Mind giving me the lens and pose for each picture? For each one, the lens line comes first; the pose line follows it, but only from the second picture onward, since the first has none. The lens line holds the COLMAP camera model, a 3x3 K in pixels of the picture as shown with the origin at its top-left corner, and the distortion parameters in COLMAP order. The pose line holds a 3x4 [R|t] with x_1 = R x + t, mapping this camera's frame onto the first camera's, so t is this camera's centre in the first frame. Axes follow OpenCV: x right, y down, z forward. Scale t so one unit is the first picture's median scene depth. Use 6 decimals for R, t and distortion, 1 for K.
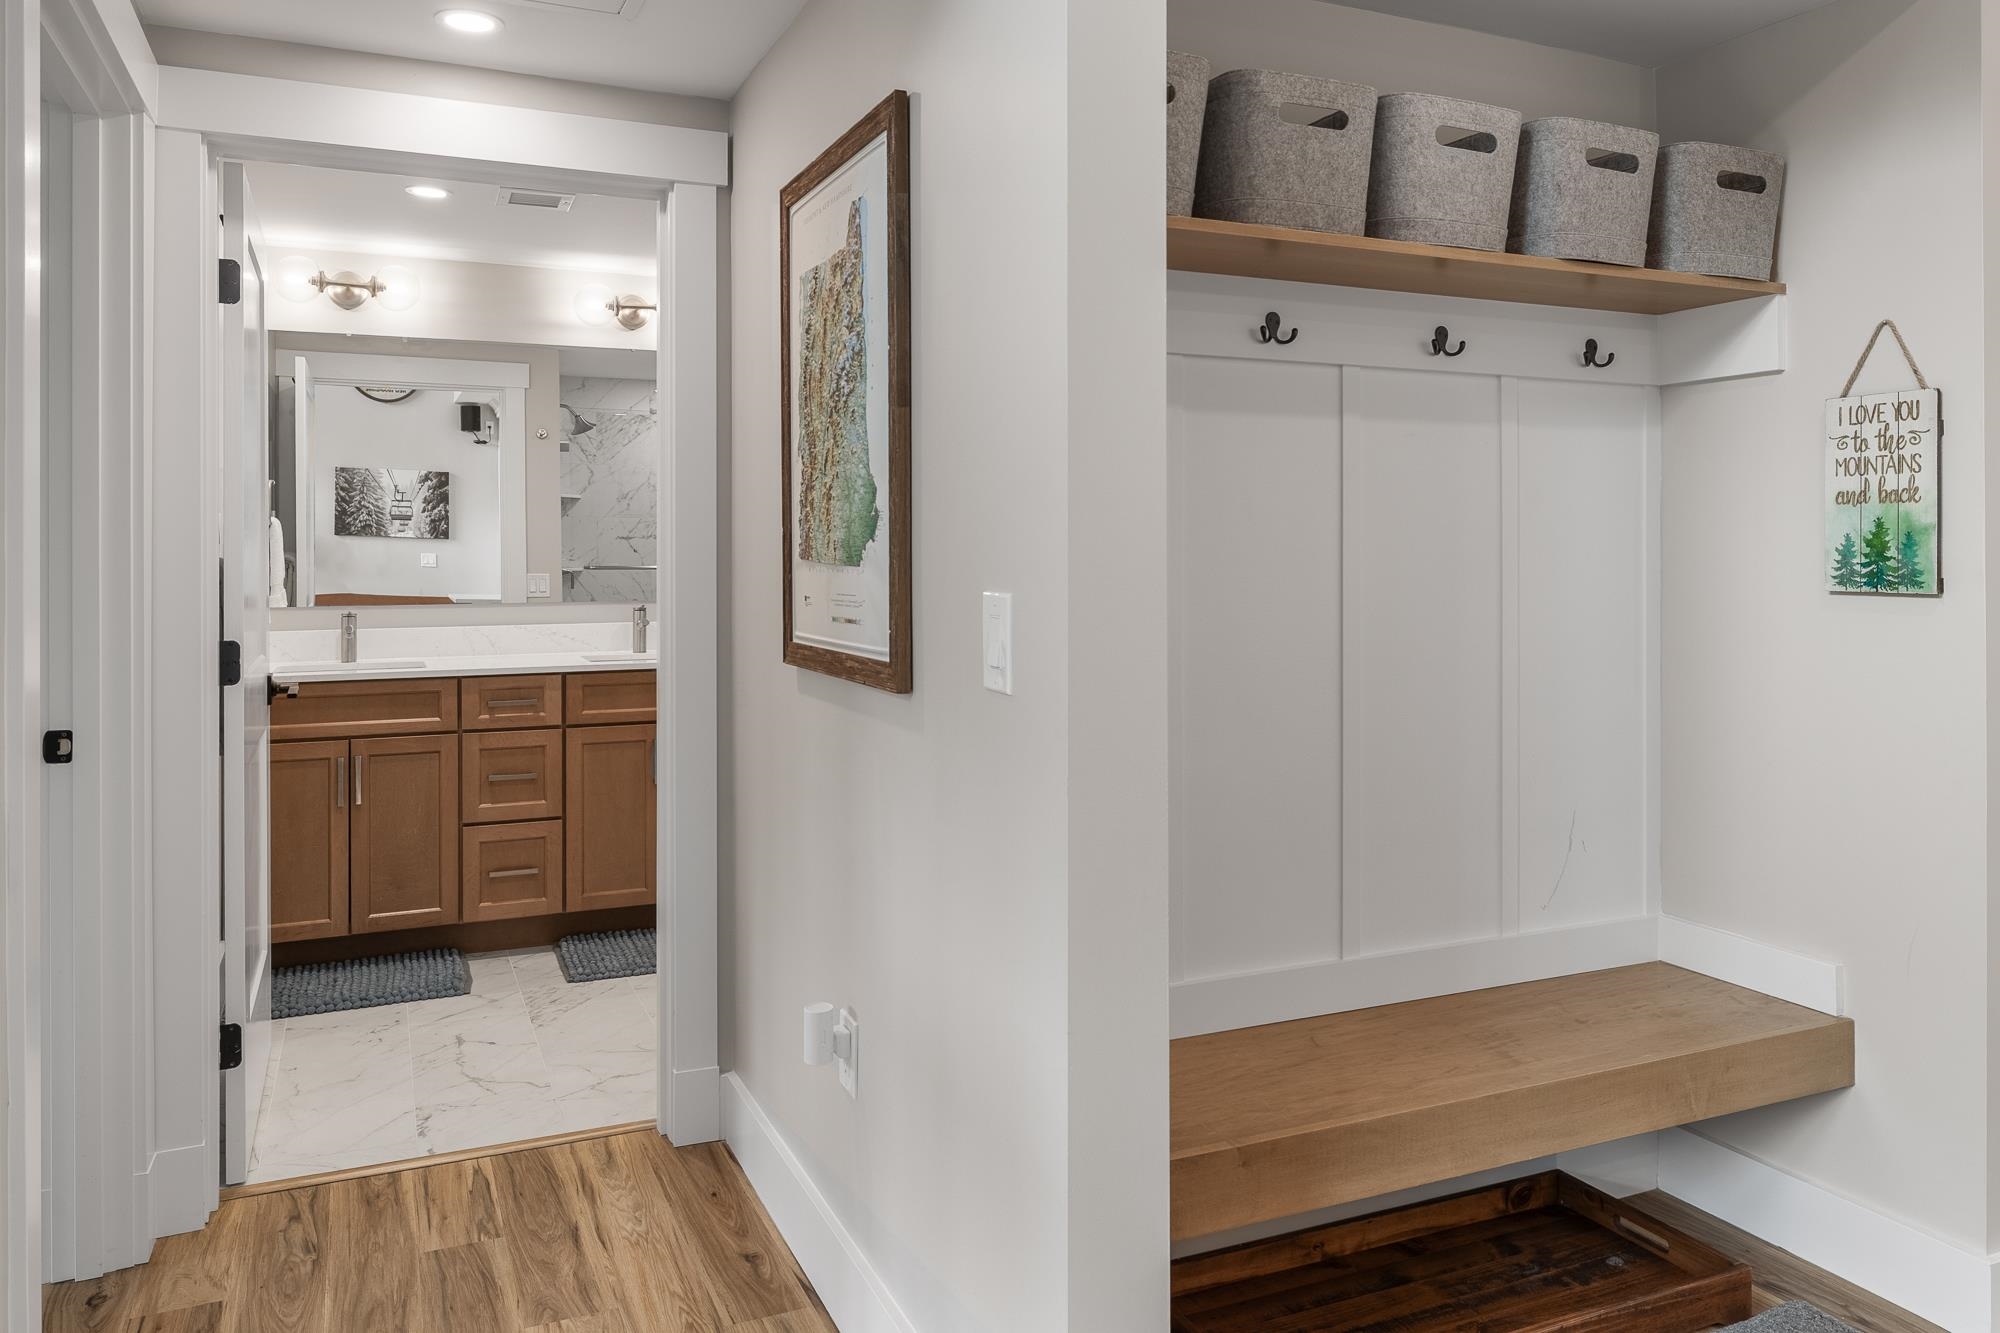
lens RADIAL K [[1427.9, 0, 1008.6], [0, 1427.9, 544.3], [0, 0, 1]] dist [-0.003949, -0.000349]
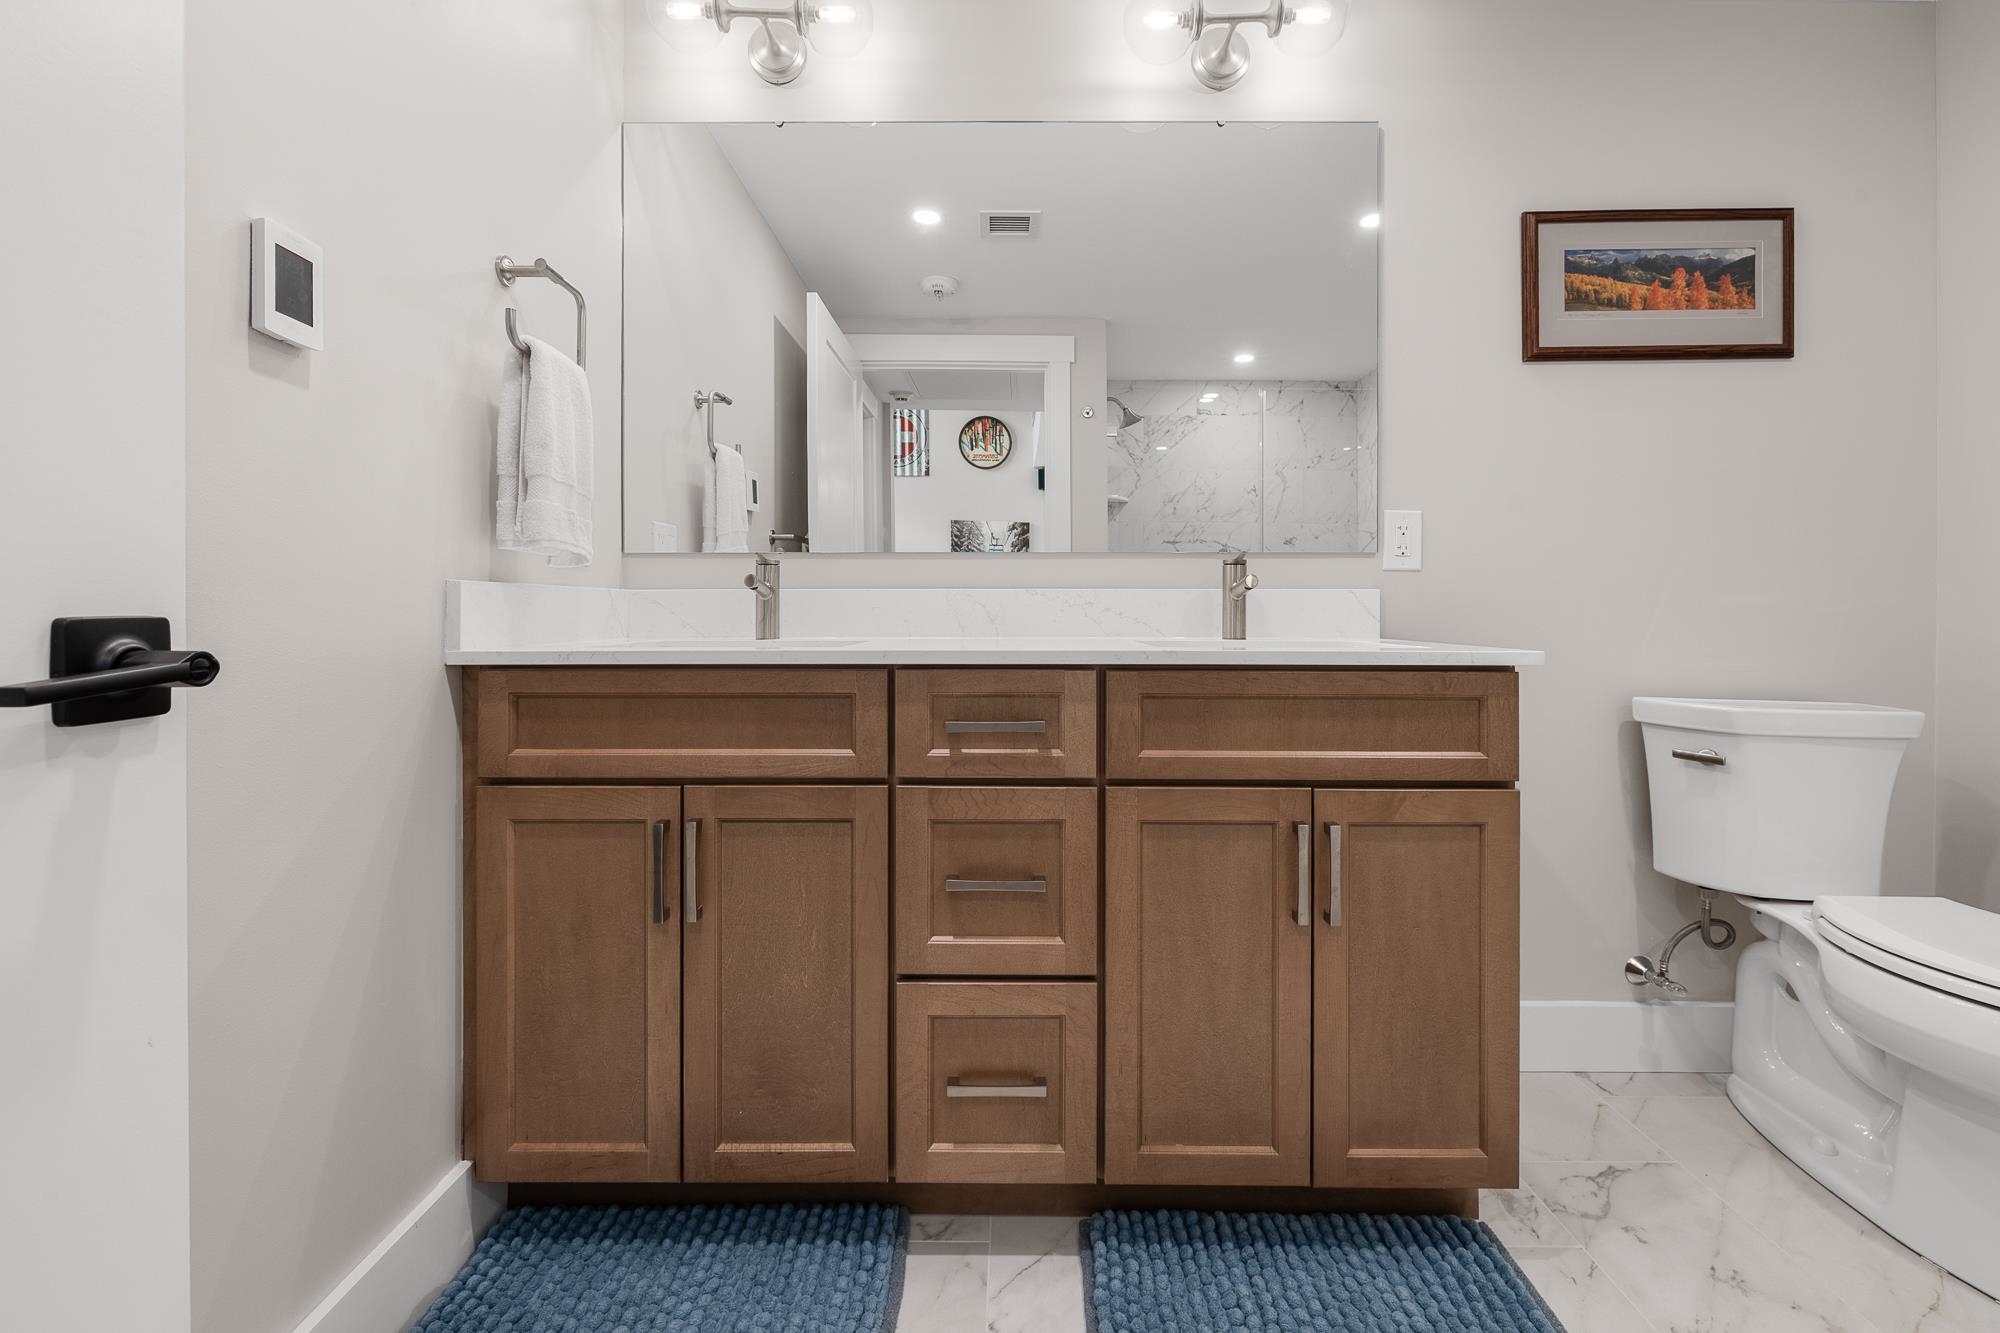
lens RADIAL K [[857.0, 0, 1003.6], [0, 857.0, 615.7], [0, 0, 1]] dist [-0.000271, 0.000094]
pose [[0.908622, 0.006737, -0.417565, -0.226837], [-0.001738, 0.999922, 0.012352, 0.070892], [0.417615, -0.010498, 0.908563, 0.741486]]
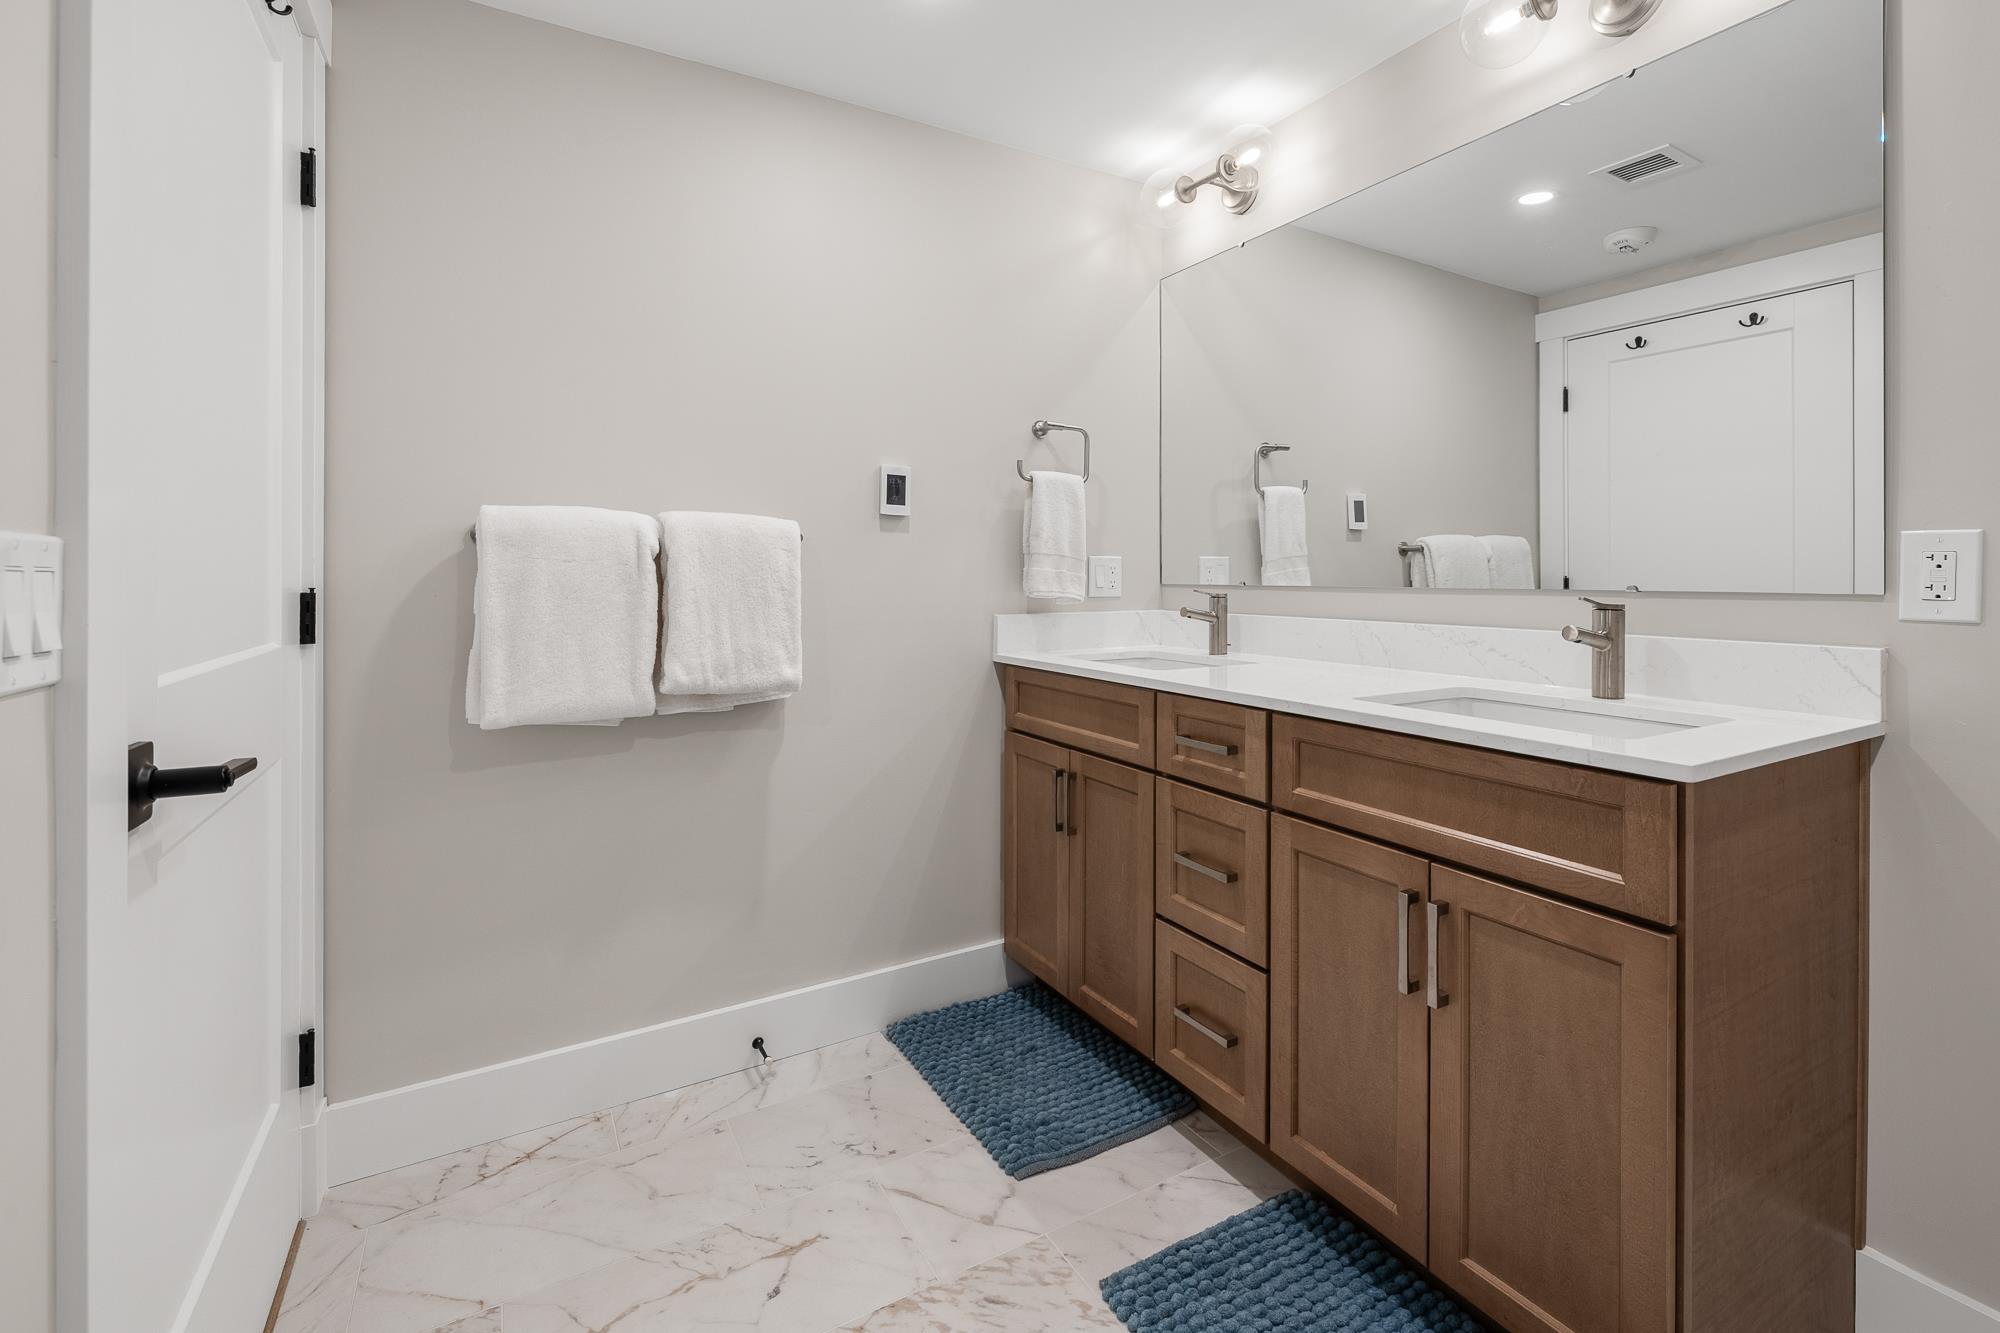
lens RADIAL K [[874.0, 0, 1008.7], [0, 874.0, 581.4], [0, 0, 1]] dist [-0.001347, -0.000362]
pose [[0.101529, 0.008993, -0.994792, 0.009908], [0.004893, 0.999943, 0.009539, 0.037940], [0.994821, -0.005836, 0.101479, 0.875177]]
